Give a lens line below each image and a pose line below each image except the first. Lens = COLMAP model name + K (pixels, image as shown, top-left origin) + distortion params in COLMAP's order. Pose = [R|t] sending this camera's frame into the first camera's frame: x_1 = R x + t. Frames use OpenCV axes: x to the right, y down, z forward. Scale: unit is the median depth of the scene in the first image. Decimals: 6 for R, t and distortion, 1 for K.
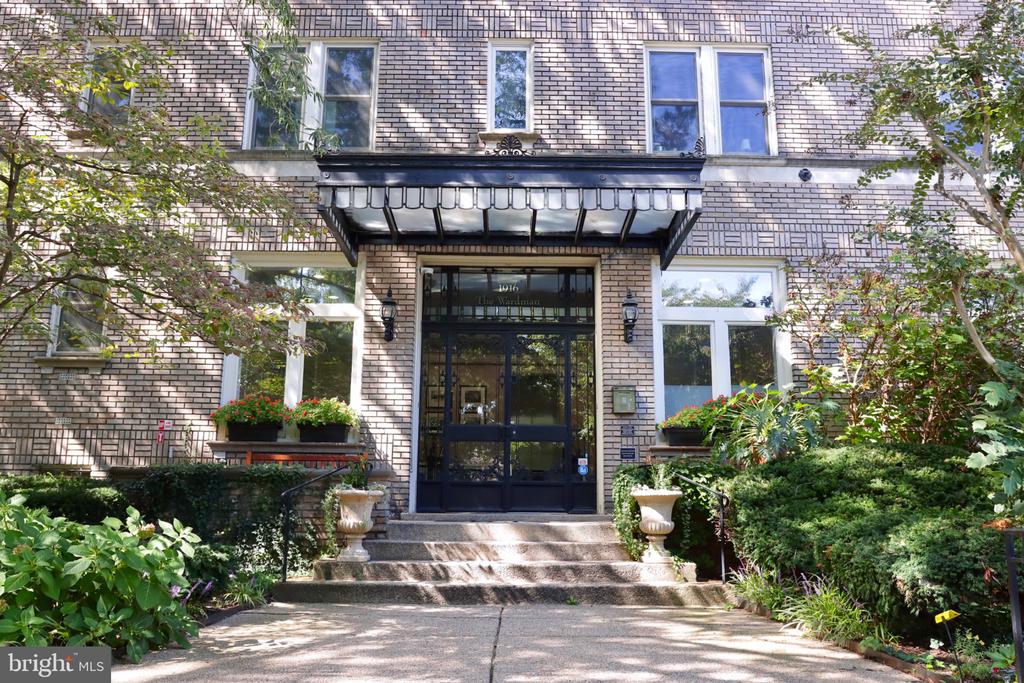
lens RADIAL K [[869.5, 0, 512.0], [0, 869.5, 341.5], [0, 0, 1]] dist [-0.005765, -0.003901]
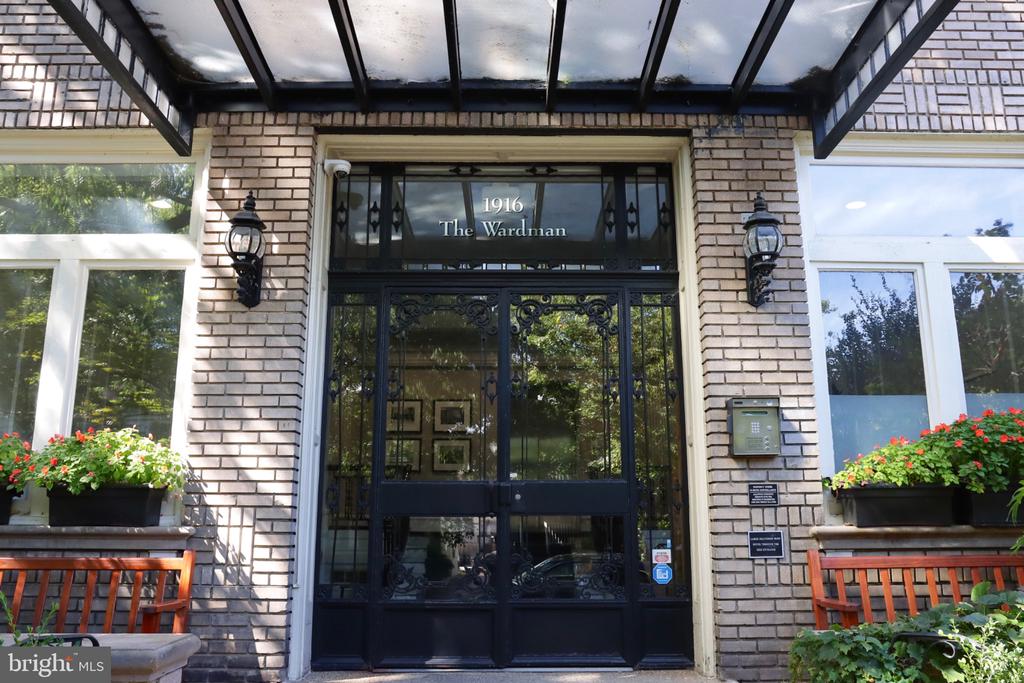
lens RADIAL K [[869.4, 0, 514.4], [0, 869.4, 328.0], [0, 0, 1]] dist [-0.004180, -0.002244]
pose [[0.999911, -0.008304, 0.010464, -0.003515], [0.008630, 0.999465, -0.031546, 0.026999], [-0.010196, 0.031634, 0.999448, 0.522899]]
